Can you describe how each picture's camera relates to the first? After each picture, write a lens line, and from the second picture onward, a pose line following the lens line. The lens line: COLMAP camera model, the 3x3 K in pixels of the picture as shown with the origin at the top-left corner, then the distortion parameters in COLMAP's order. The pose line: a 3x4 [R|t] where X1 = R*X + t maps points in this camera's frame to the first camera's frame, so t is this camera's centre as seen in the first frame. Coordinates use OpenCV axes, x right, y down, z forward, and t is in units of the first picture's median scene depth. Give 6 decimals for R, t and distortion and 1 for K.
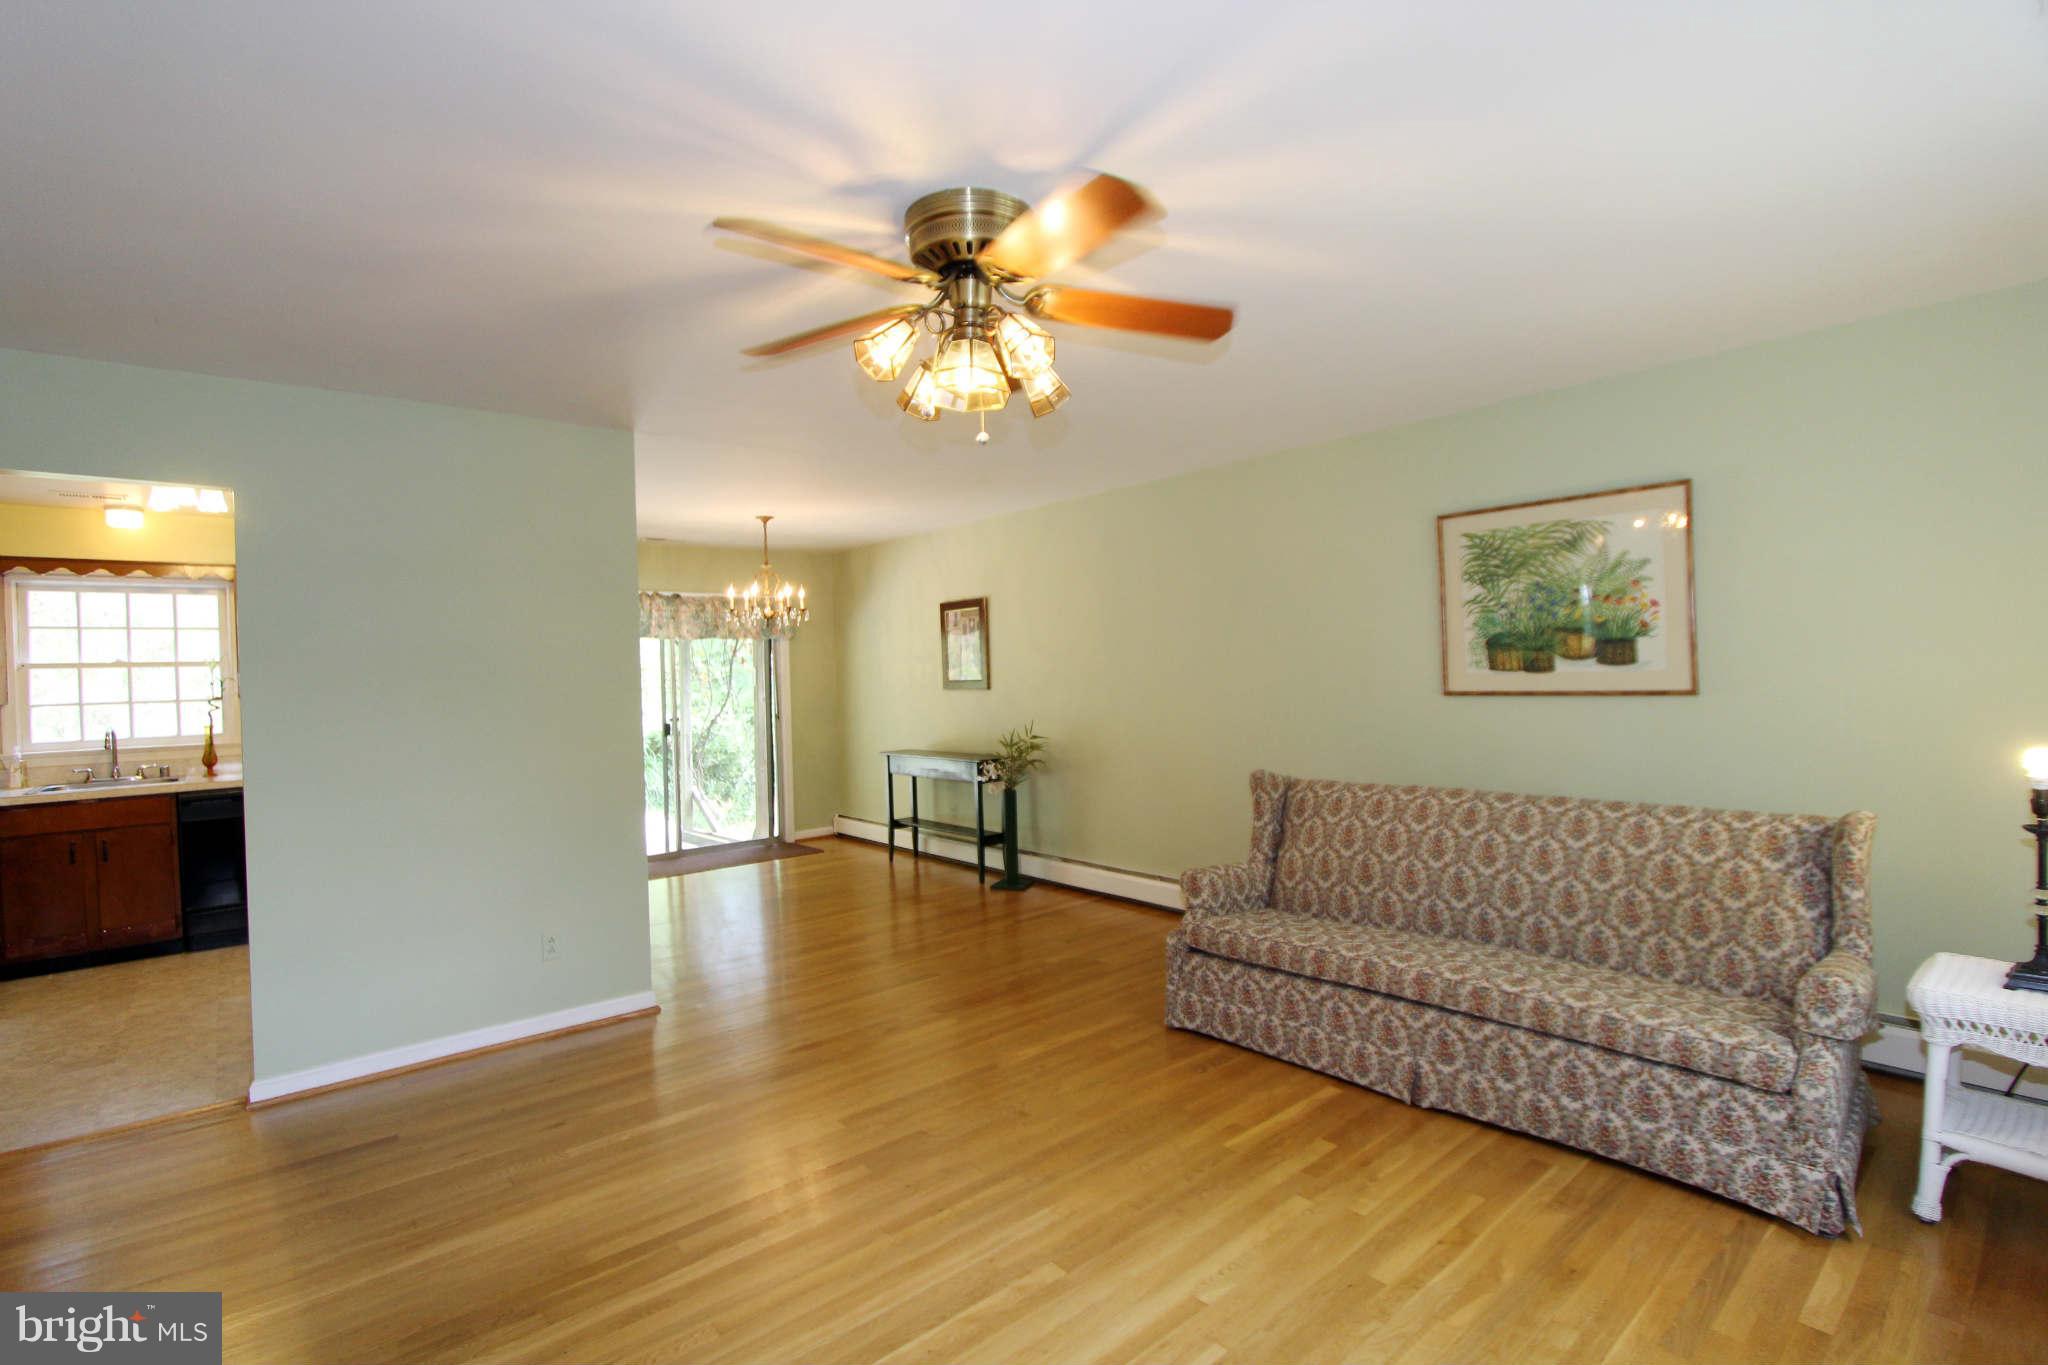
lens RADIAL K [[938.3, 0, 1009.9], [0, 938.3, 678.9], [0, 0, 1]] dist [-0.017310, 0.001366]
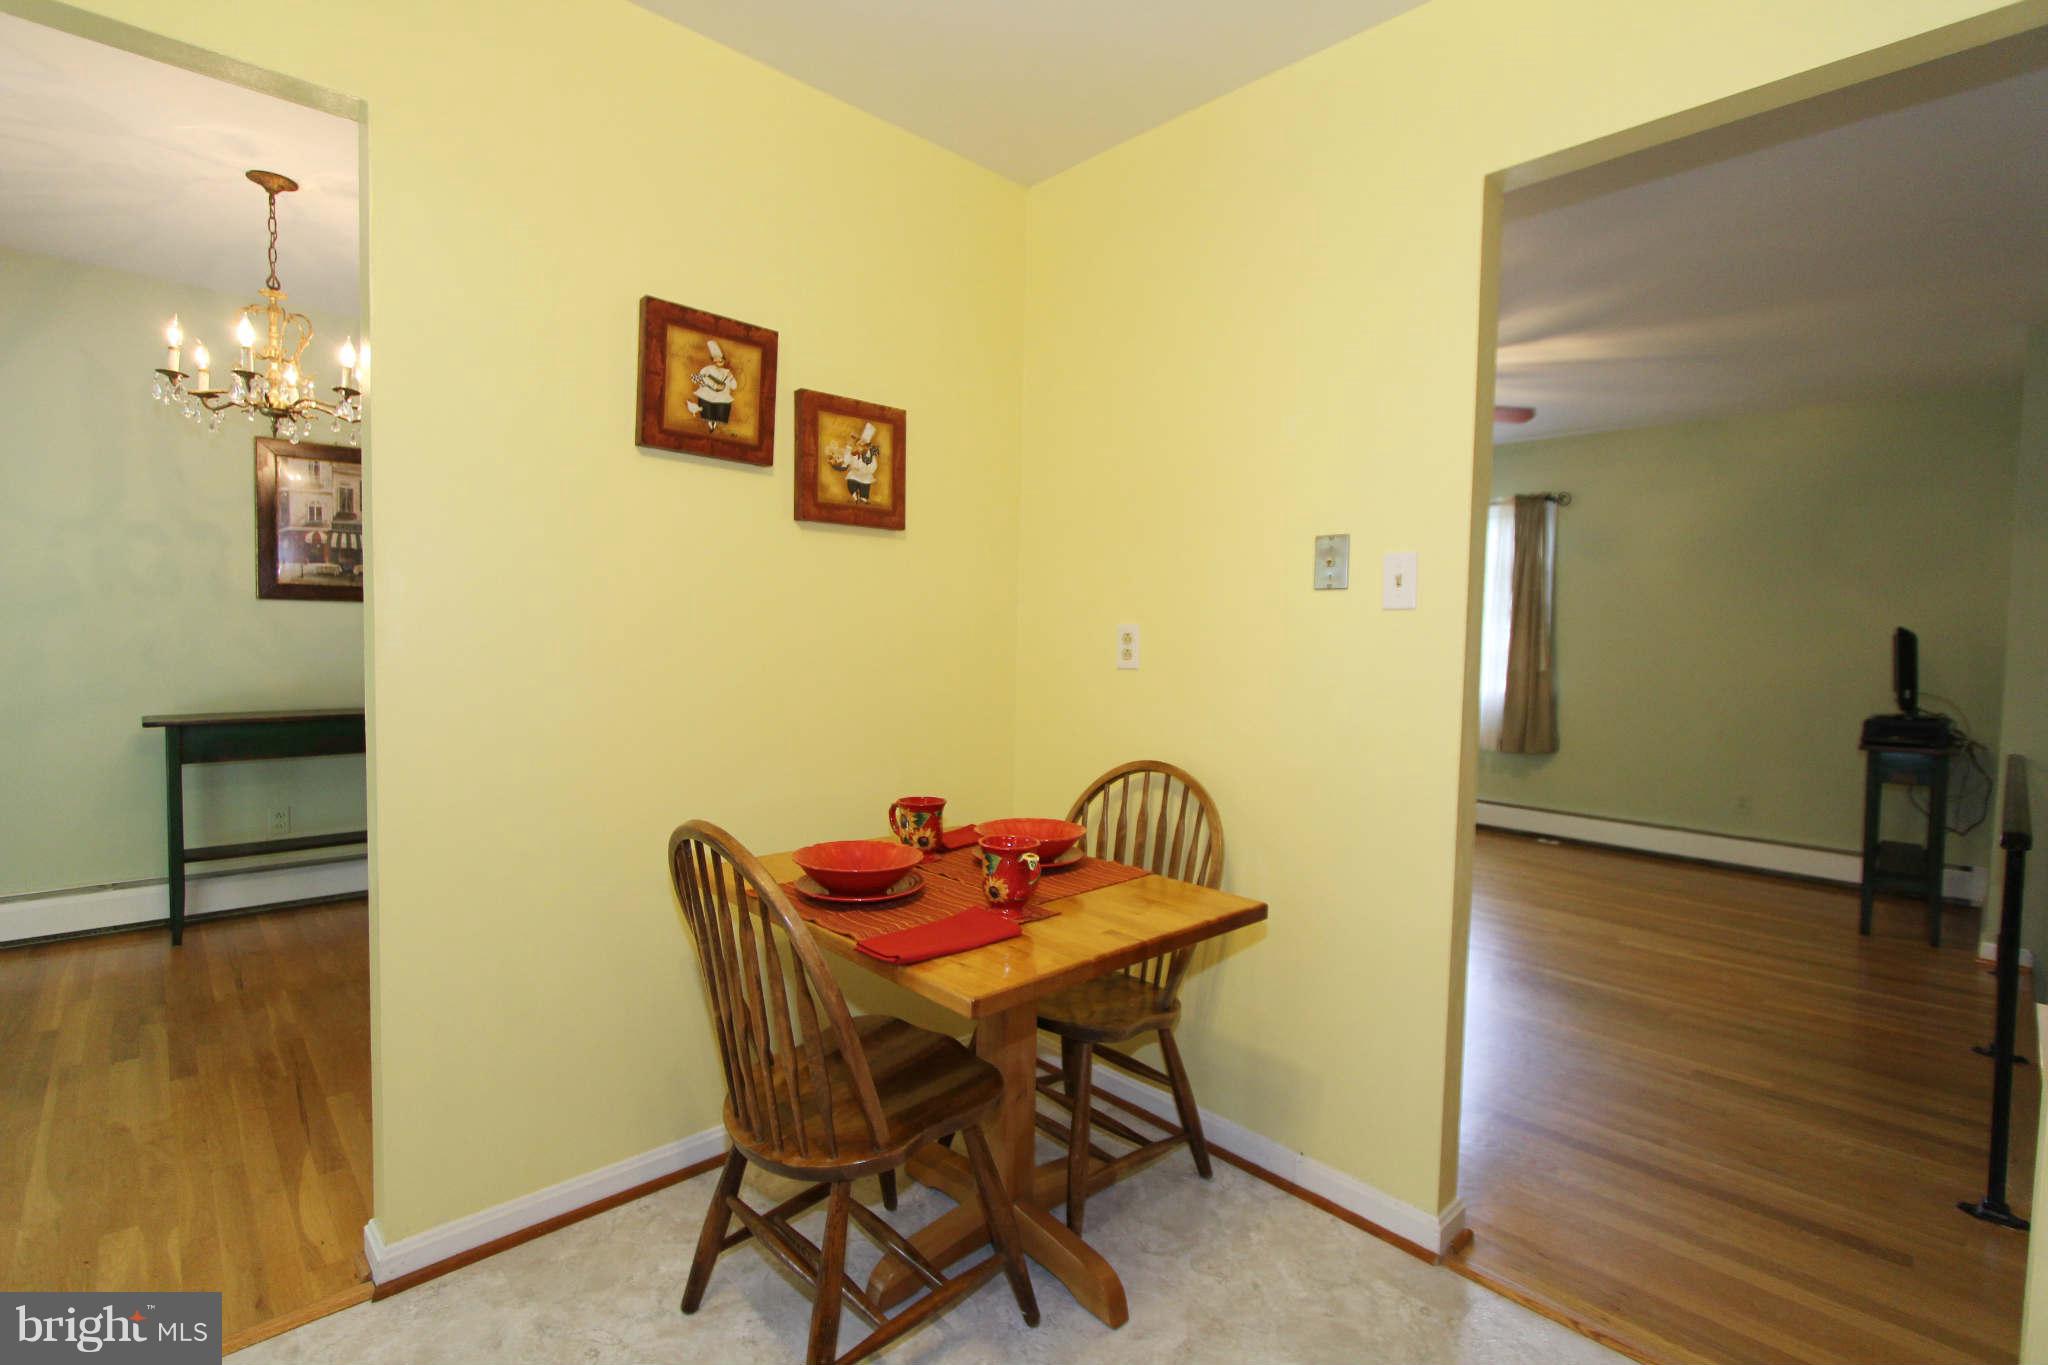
lens RADIAL K [[938.3, 0, 1009.9], [0, 938.3, 678.9], [0, 0, 1]] dist [-0.017310, 0.001366]
pose [[-0.052457, -0.025921, 0.998287, -1.100676], [-0.012110, 0.999606, 0.025319, 0.067781], [-0.998550, -0.010761, -0.052750, 1.044498]]
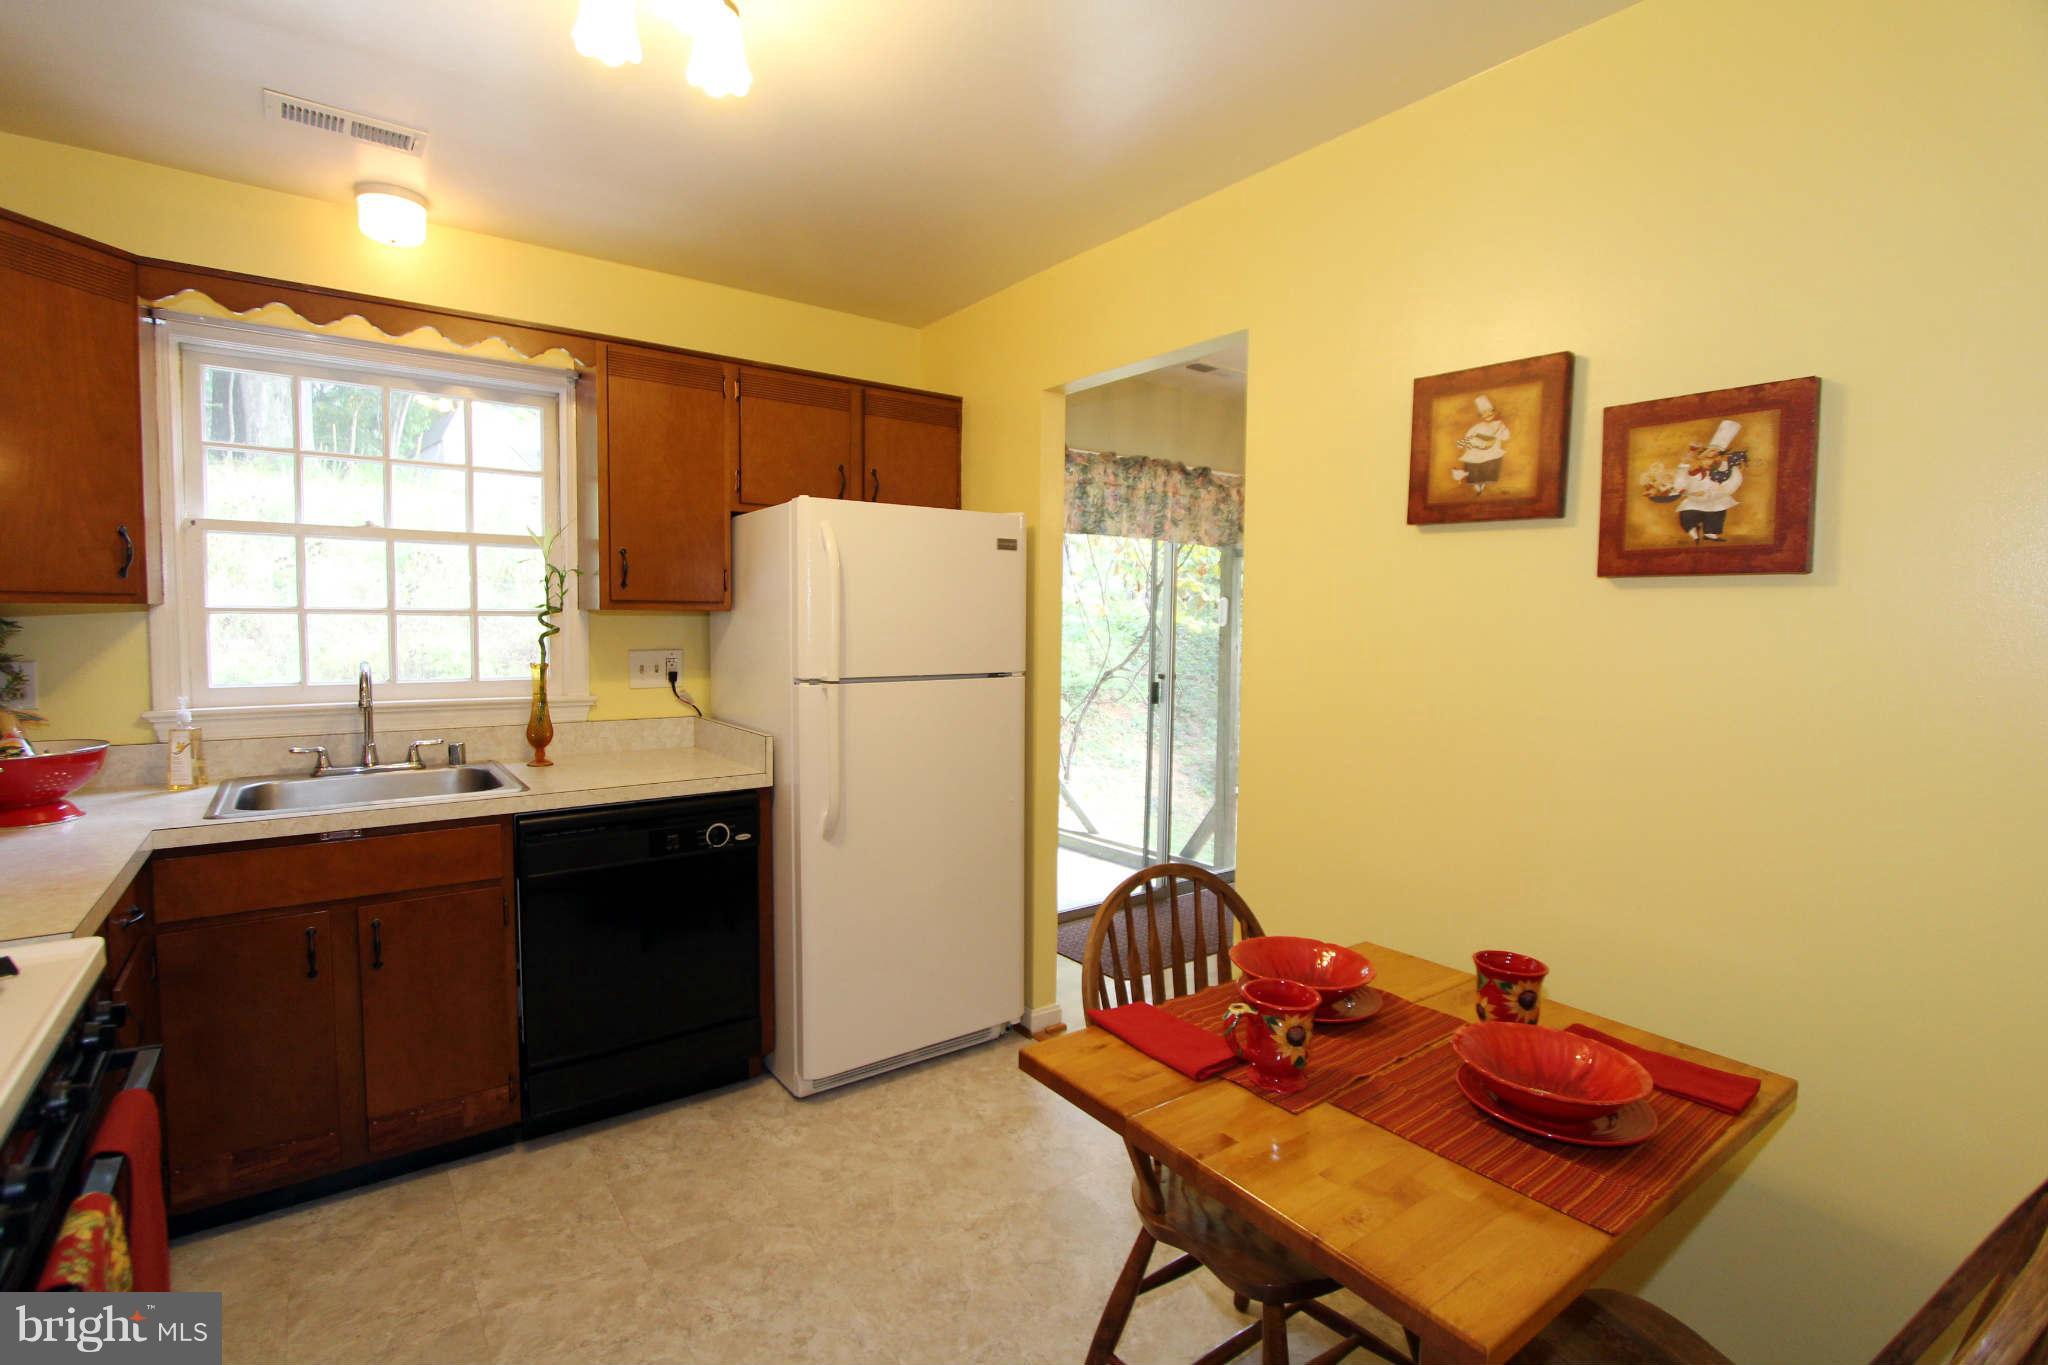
lens RADIAL K [[931.6, 0, 994.9], [0, 931.6, 677.0], [0, 0, 1]] dist [-0.011829, 0.000217]
pose [[0.996234, 0.047777, -0.072348, -0.792495], [-0.043560, 0.997320, 0.058783, 0.023455], [0.074963, -0.055411, 0.995646, 0.707036]]
